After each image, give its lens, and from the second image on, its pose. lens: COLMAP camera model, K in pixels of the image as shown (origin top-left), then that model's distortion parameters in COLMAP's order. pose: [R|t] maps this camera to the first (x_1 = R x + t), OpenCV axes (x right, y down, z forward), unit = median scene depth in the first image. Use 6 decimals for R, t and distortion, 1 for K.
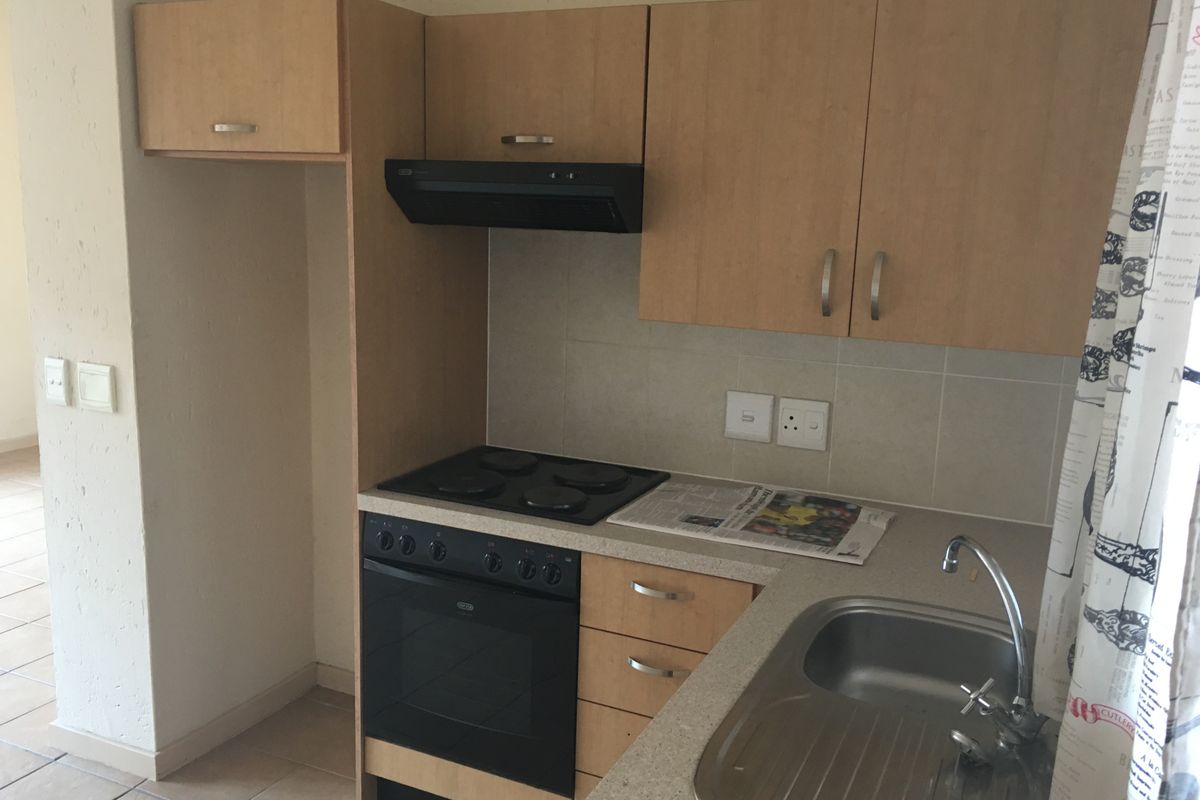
lens RADIAL K [[1014.7, 0, 600.0], [0, 1014.7, 400.0], [0, 0, 1]] dist [0.002439, 0.000524]
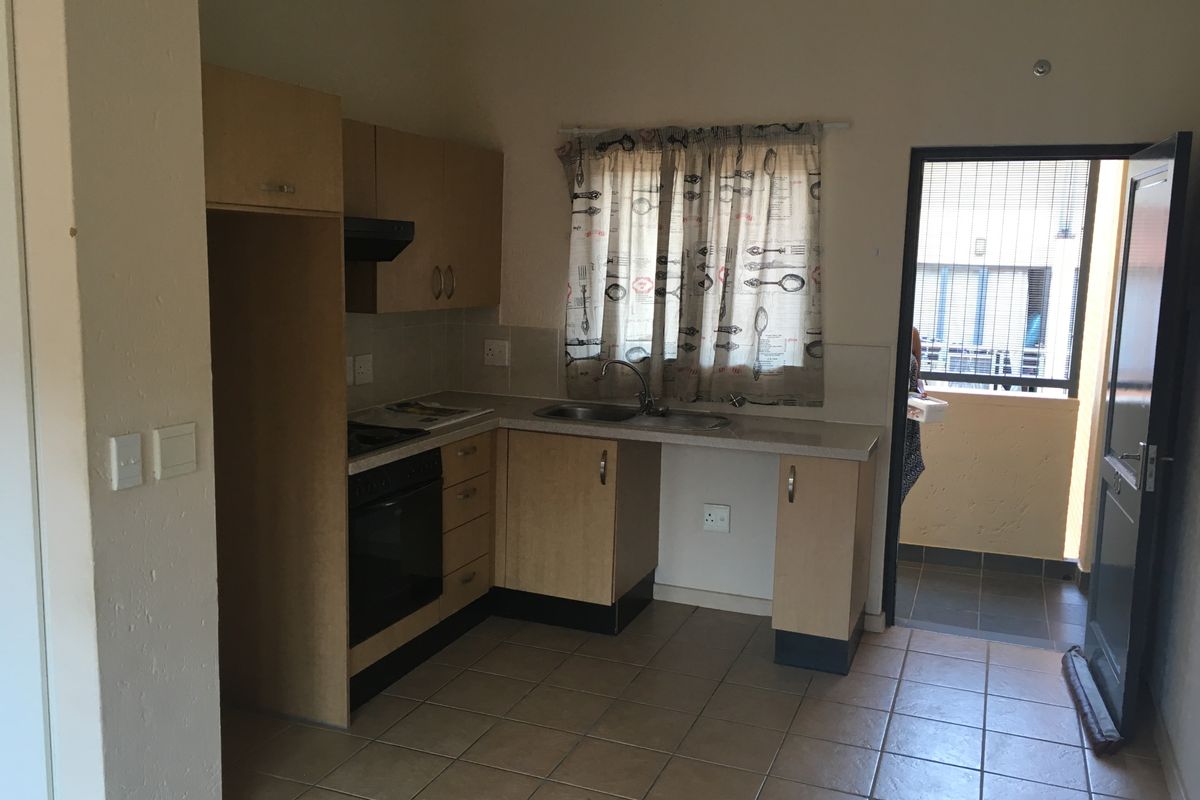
lens RADIAL K [[1014.7, 0, 600.0], [0, 1014.7, 400.0], [0, 0, 1]] dist [0.002439, 0.000524]
pose [[-0.062571, -0.177207, 0.982183, -1.682259], [0.151724, 0.970984, 0.184852, -0.201785], [-0.986440, 0.160587, -0.033869, 0.759462]]
